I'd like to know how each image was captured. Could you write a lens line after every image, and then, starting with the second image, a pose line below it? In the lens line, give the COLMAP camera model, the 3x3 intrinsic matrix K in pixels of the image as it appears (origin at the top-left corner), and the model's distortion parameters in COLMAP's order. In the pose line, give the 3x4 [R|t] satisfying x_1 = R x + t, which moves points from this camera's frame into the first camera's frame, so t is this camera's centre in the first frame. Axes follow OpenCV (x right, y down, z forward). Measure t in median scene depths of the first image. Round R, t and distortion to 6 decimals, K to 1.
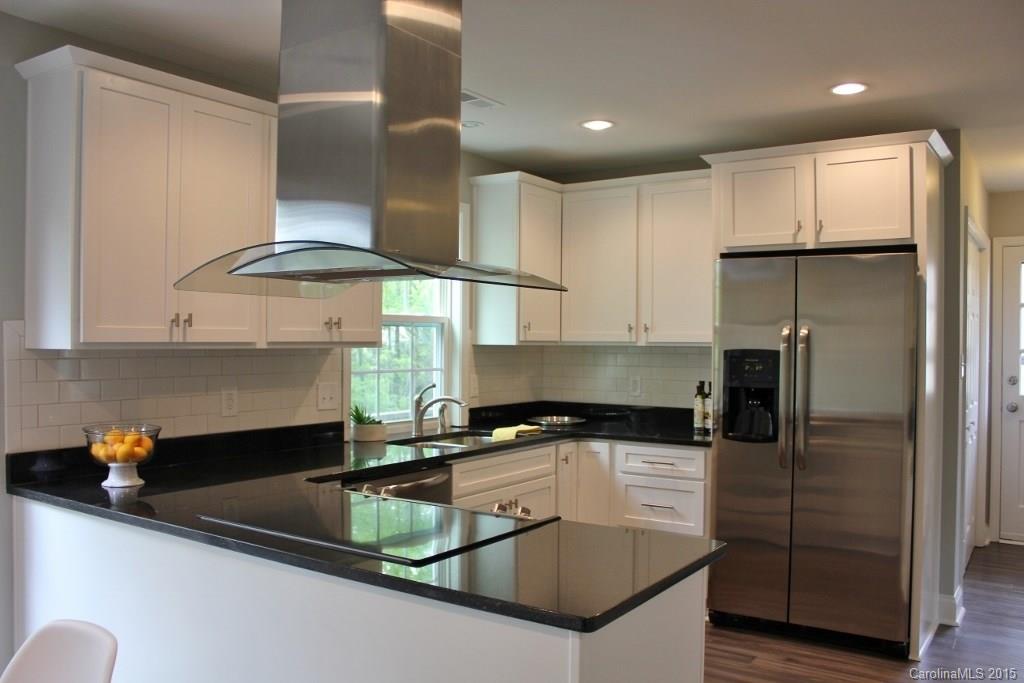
lens RADIAL K [[852.5, 0, 510.3], [0, 852.5, 341.7], [0, 0, 1]] dist [-0.152350, 0.122627]
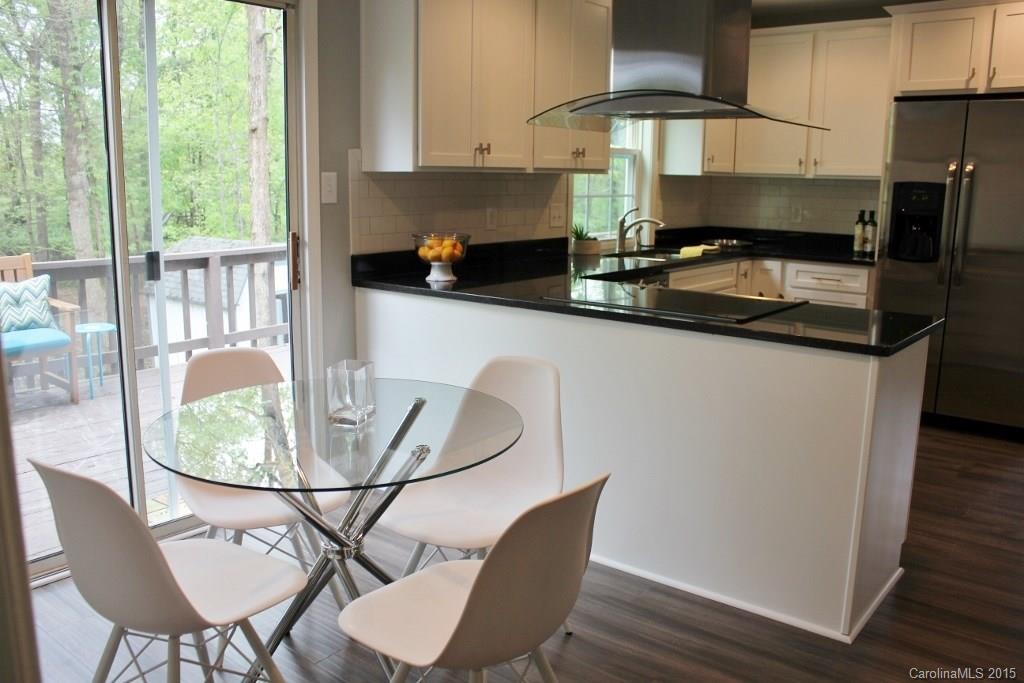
lens RADIAL K [[852.5, 0, 506.7], [0, 852.5, 347.5], [0, 0, 1]] dist [-0.152350, 0.122627]
pose [[0.995893, 0.022308, -0.087746, -0.171106], [-0.004726, 0.980658, 0.195671, 0.012577], [0.090414, -0.194452, 0.976736, -0.198427]]
